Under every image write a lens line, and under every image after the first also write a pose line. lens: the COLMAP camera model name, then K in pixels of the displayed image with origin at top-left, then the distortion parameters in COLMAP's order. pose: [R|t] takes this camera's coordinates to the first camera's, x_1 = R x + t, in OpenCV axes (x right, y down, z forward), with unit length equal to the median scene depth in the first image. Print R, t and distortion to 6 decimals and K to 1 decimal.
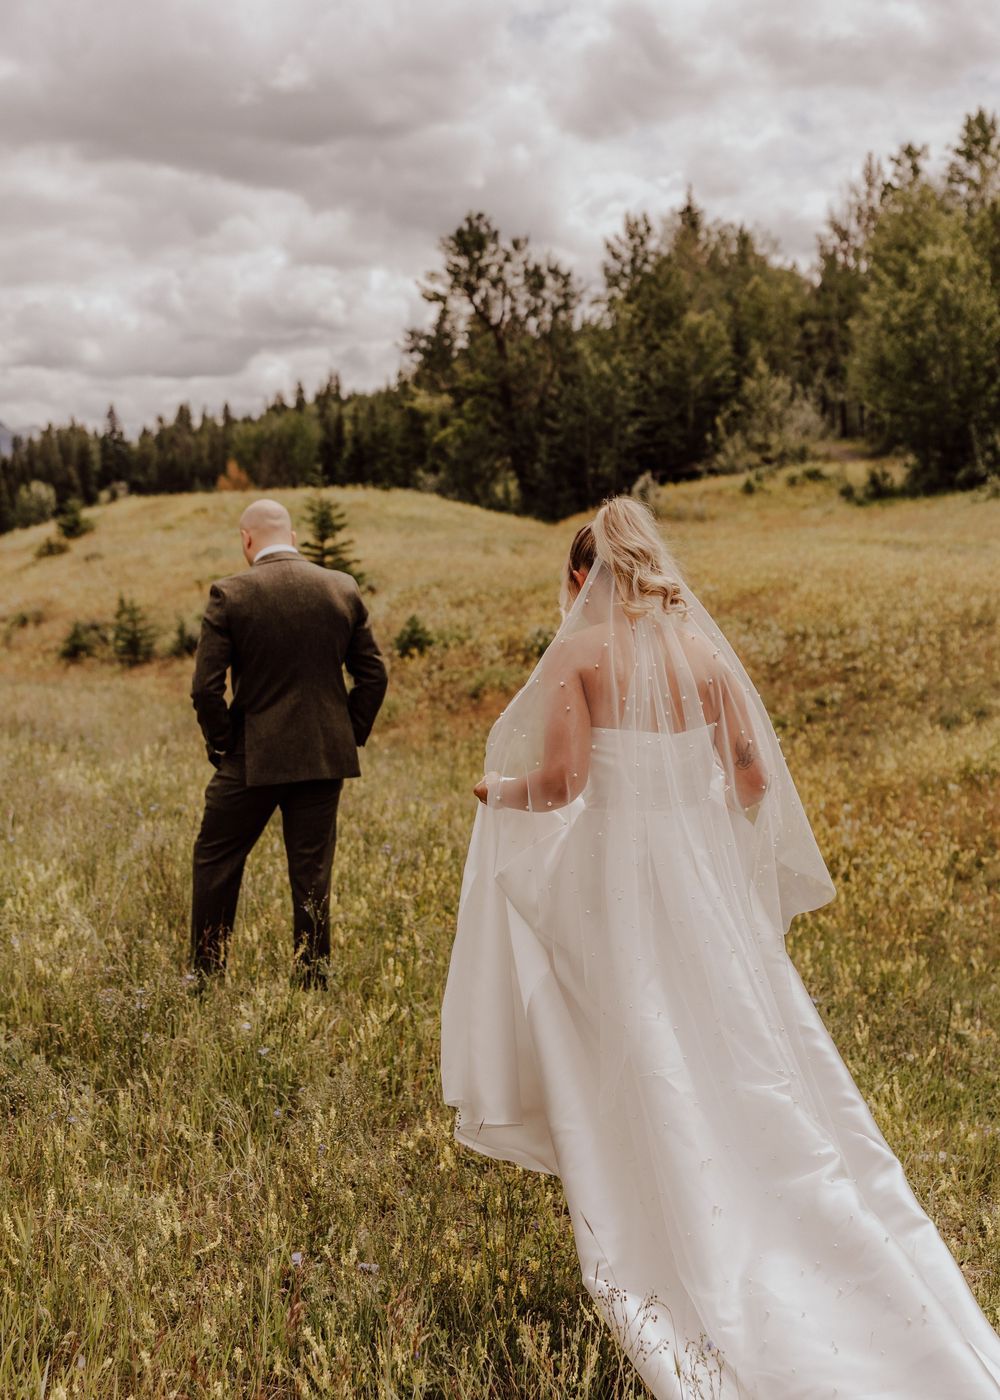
lens RADIAL K [[1810.1, 0, 500.0], [0, 1810.1, 700.0], [0, 0, 1]] dist [0.002114, -0.018106]
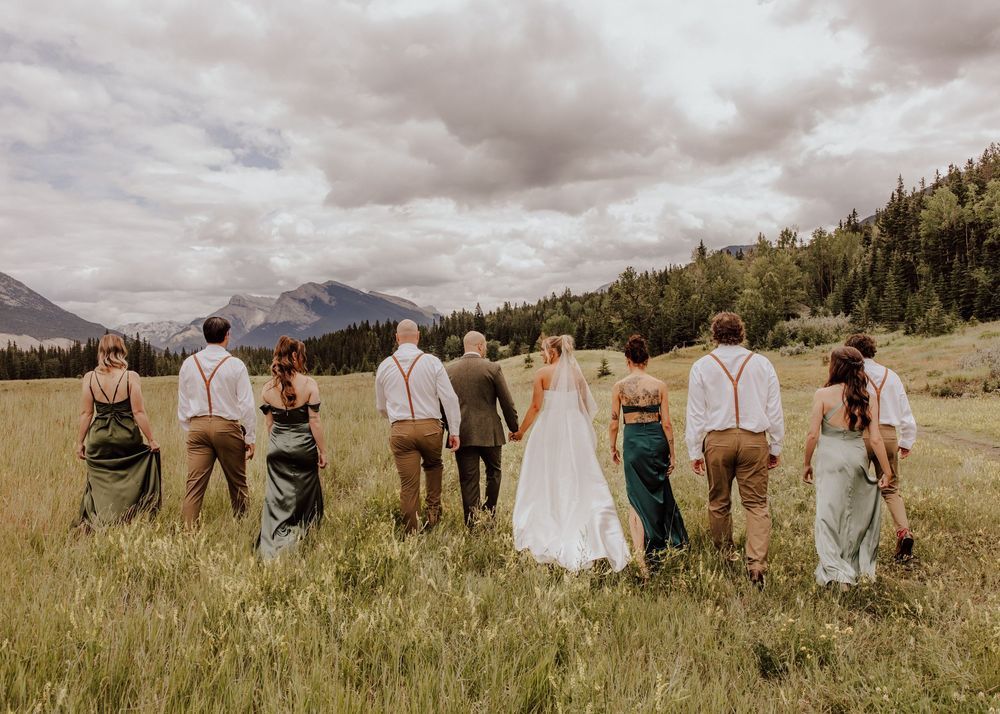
lens RADIAL K [[809.6, 0, 504.4], [0, 809.6, 373.0], [0, 0, 1]] dist [0.000095, -0.002625]
pose [[0.987056, -0.003089, -0.160346, -0.002274], [-0.007369, 0.997885, -0.064586, 0.034540], [0.160207, 0.064931, 0.984946, -0.561830]]
